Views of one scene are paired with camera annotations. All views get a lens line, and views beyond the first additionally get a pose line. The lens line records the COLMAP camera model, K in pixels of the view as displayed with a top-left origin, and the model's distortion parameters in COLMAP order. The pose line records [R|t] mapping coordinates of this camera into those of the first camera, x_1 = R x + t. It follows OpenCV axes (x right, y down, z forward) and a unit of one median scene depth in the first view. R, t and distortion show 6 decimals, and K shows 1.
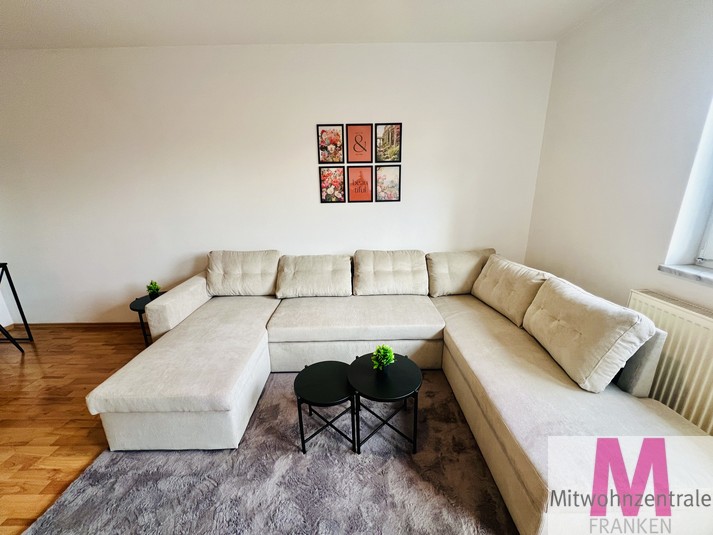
lens RADIAL K [[286.8, 0, 355.7], [0, 286.8, 268.1], [0, 0, 1]] dist [-0.000630, -0.000151]
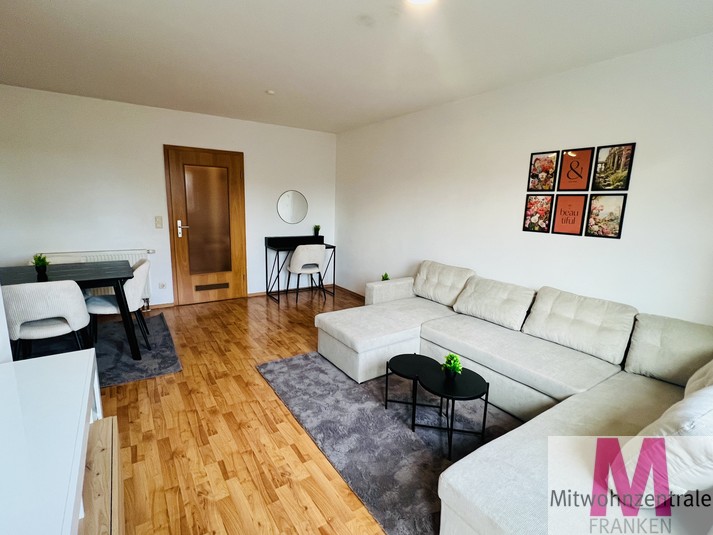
lens RADIAL K [[351.5, 0, 355.3], [0, 351.5, 269.0], [0, 0, 1]] dist [0.000811, -0.000422]
pose [[0.557655, 0.187063, -0.808720, 0.570284], [-0.262014, 0.964135, 0.042340, -0.006521], [0.787636, 0.188285, 0.586668, -0.115396]]
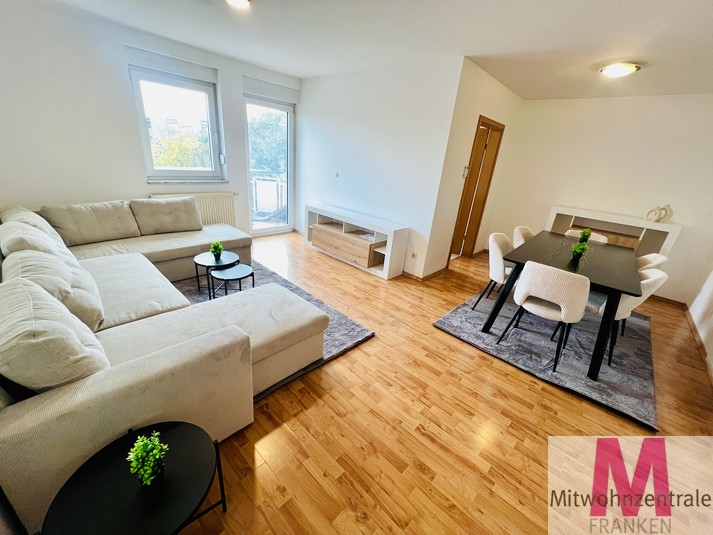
lens RADIAL K [[286.2, 0, 357.1], [0, 286.2, 268.5], [0, 0, 1]] dist [-0.001715, 0.000016]
pose [[-0.731465, -0.302105, 0.611303, -1.047007], [0.109023, 0.833150, 0.542195, -0.292884], [-0.673107, 0.463243, -0.576483, 0.916952]]
